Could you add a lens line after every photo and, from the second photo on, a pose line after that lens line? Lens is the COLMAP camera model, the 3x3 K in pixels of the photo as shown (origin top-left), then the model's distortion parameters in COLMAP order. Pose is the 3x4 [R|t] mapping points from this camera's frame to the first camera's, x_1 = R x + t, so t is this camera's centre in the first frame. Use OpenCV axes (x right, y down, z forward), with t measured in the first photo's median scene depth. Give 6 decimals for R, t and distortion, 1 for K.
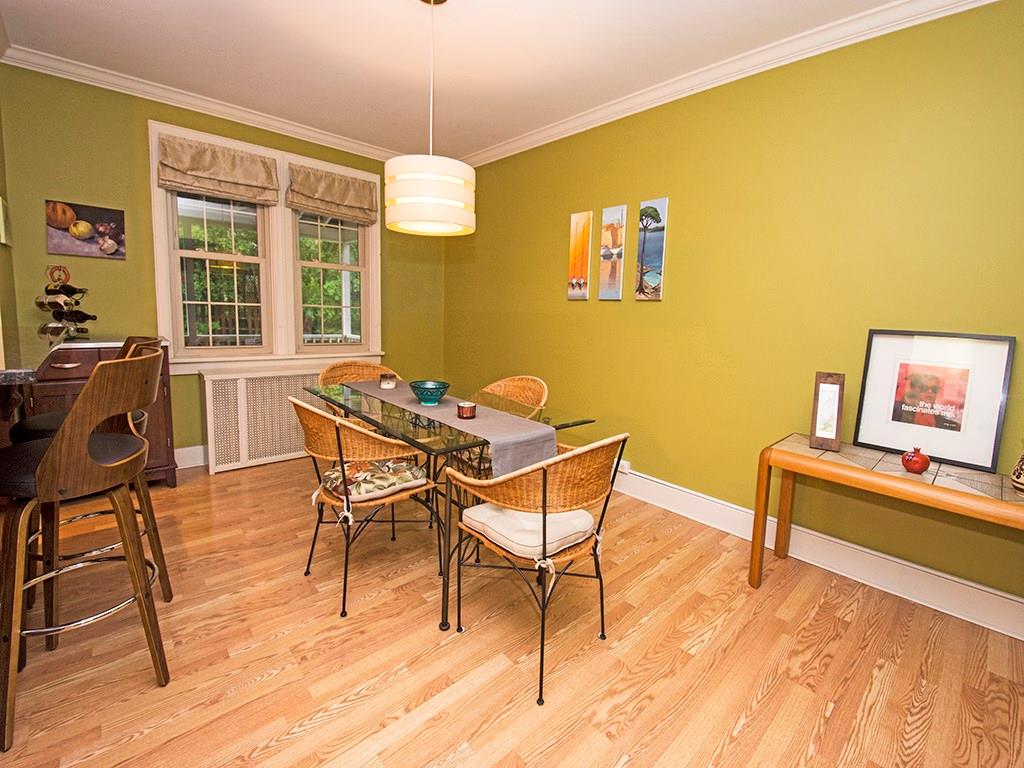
lens RADIAL K [[454.6, 0, 501.8], [0, 454.6, 361.7], [0, 0, 1]] dist [-0.002949, -0.009965]
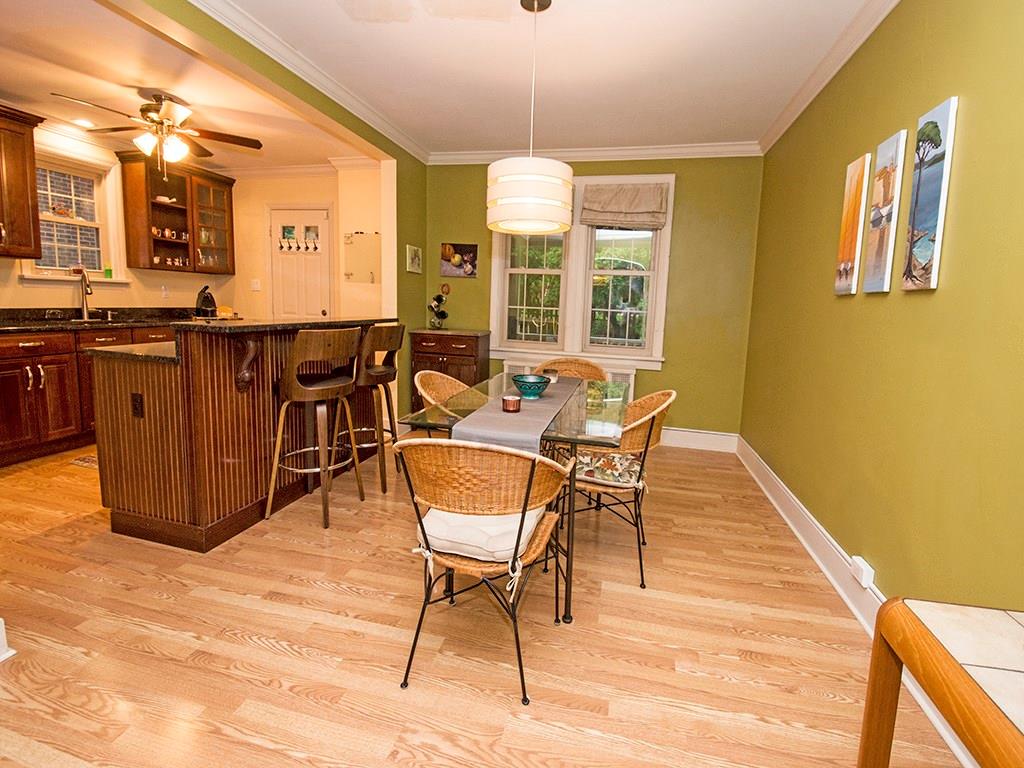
lens RADIAL K [[454.6, 0, 520.2], [0, 454.6, 362.7], [0, 0, 1]] dist [-0.002949, -0.009965]
pose [[0.568073, 0.087778, -0.818284, 0.525882], [-0.114456, 0.993059, 0.027068, -0.007046], [0.814980, 0.078281, 0.574177, 0.308059]]
